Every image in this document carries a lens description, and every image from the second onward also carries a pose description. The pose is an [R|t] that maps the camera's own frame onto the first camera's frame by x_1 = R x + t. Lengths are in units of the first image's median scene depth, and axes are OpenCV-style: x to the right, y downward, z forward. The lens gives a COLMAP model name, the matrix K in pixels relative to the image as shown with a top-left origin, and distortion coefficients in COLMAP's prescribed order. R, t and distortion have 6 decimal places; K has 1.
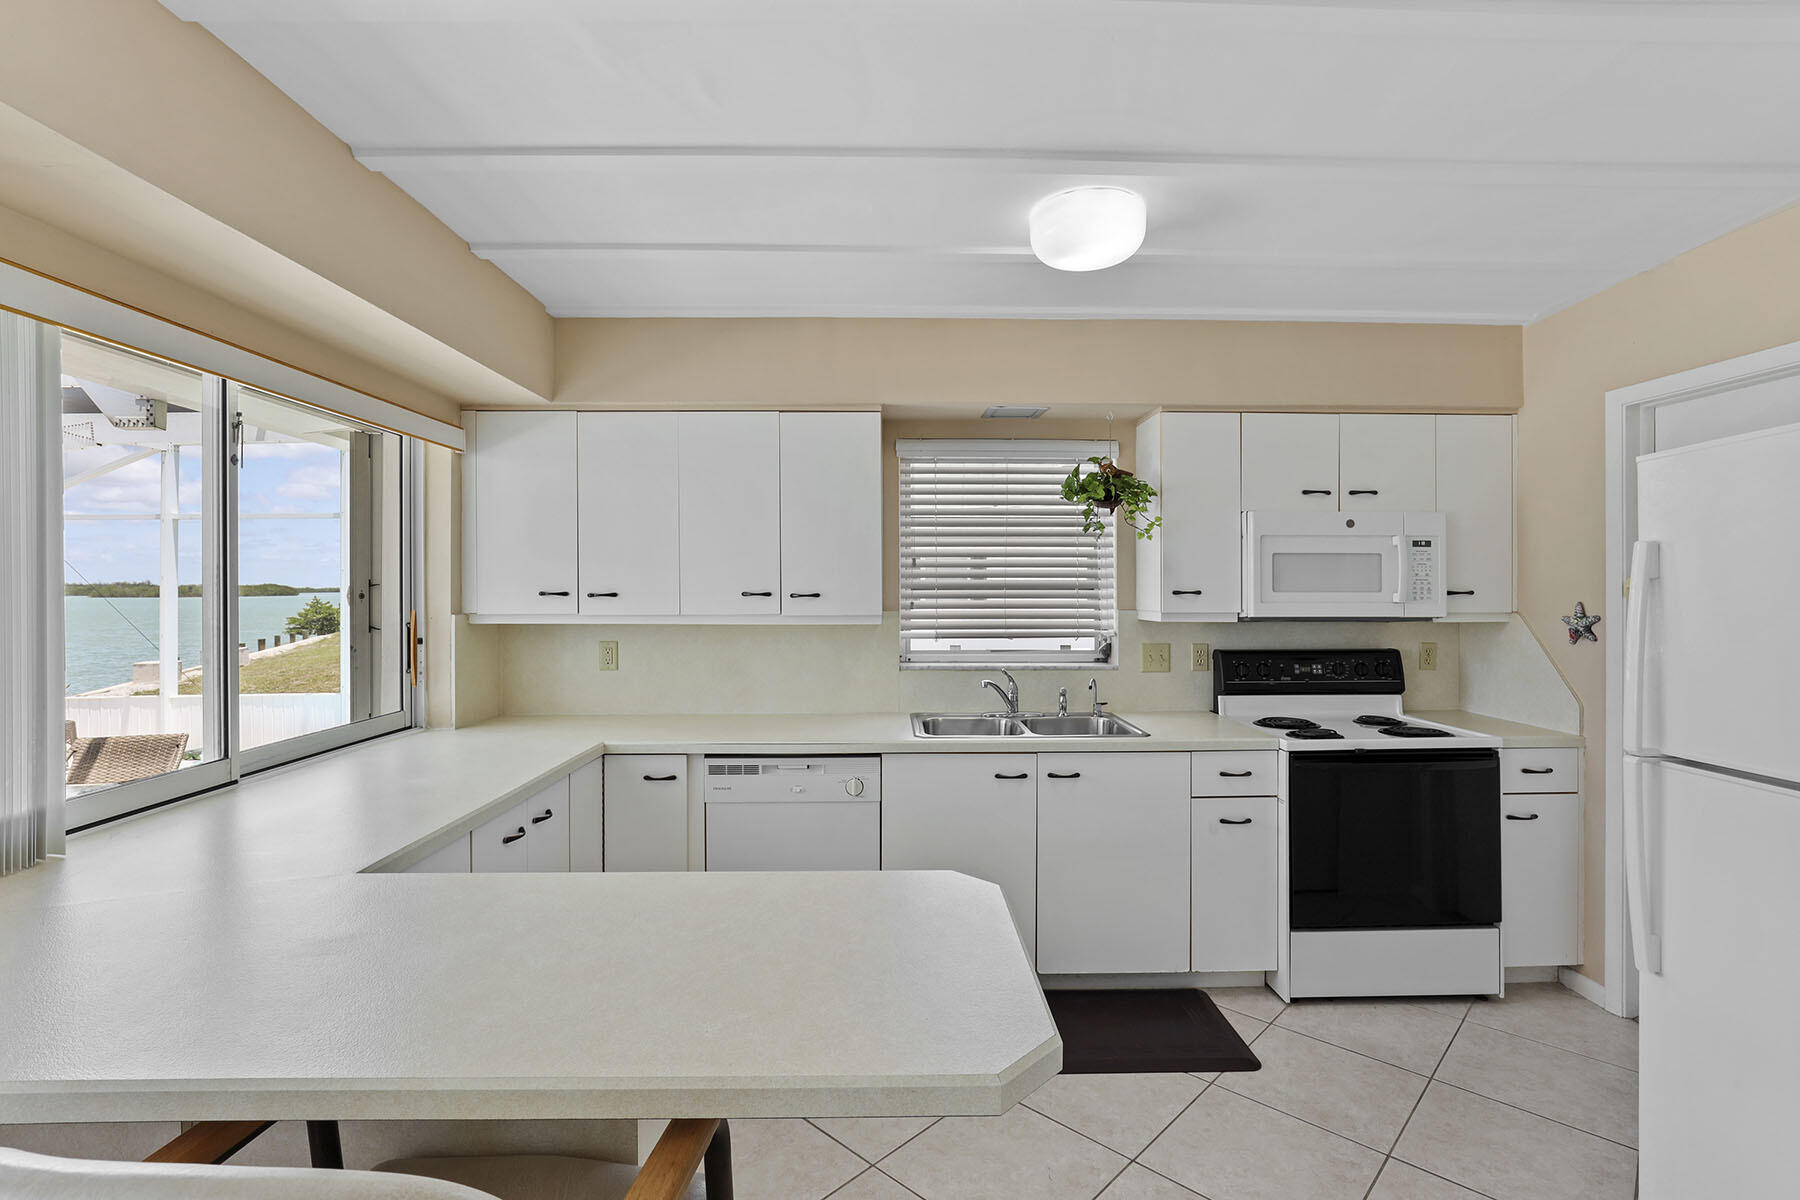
lens RADIAL K [[818.7, 0, 889.5], [0, 818.7, 588.4], [0, 0, 1]] dist [-0.022932, 0.005756]
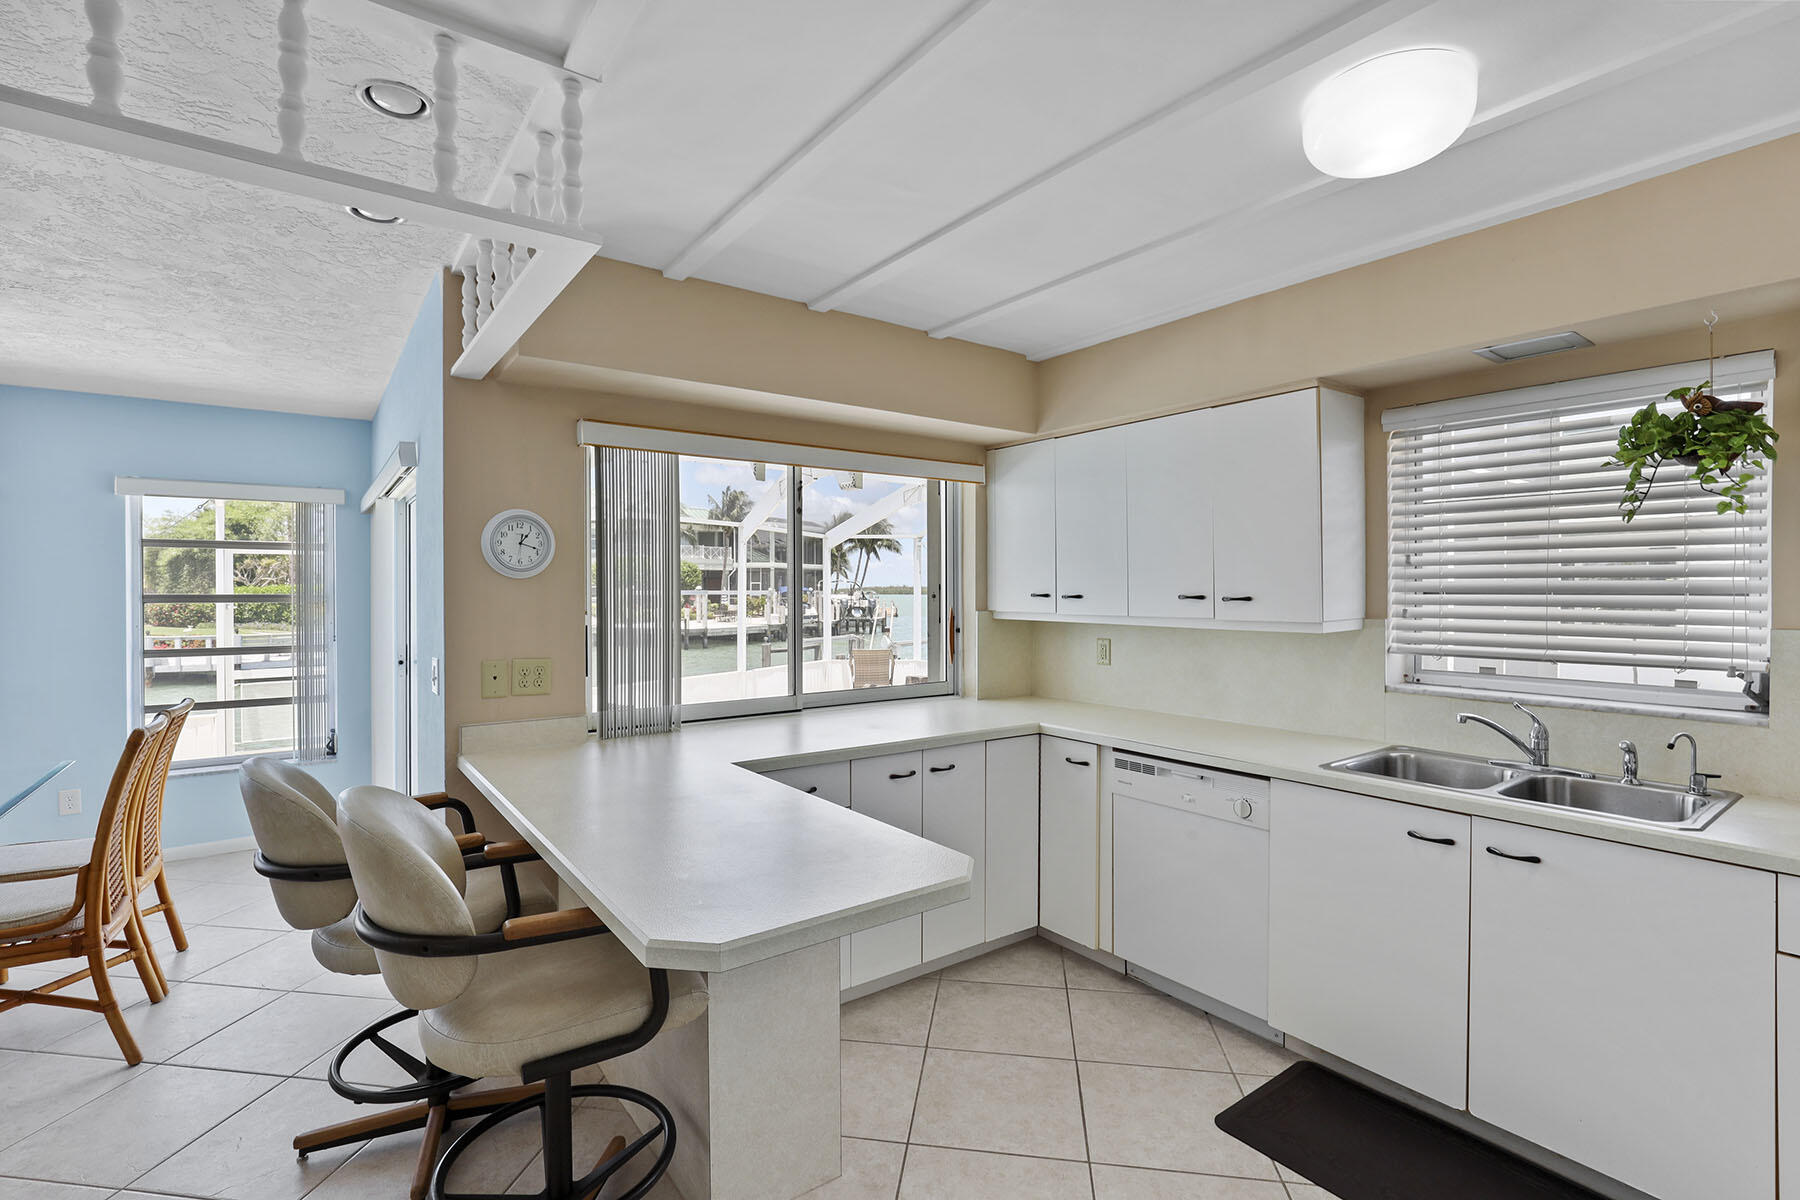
lens RADIAL K [[811.2, 0, 912.3], [0, 811.2, 596.8], [0, 0, 1]] dist [-0.014051, 0.005793]
pose [[0.598506, 0.008960, -0.801068, 0.416093], [-0.001260, 0.999947, 0.010243, -0.003212], [0.801117, -0.005121, 0.598485, 0.144269]]
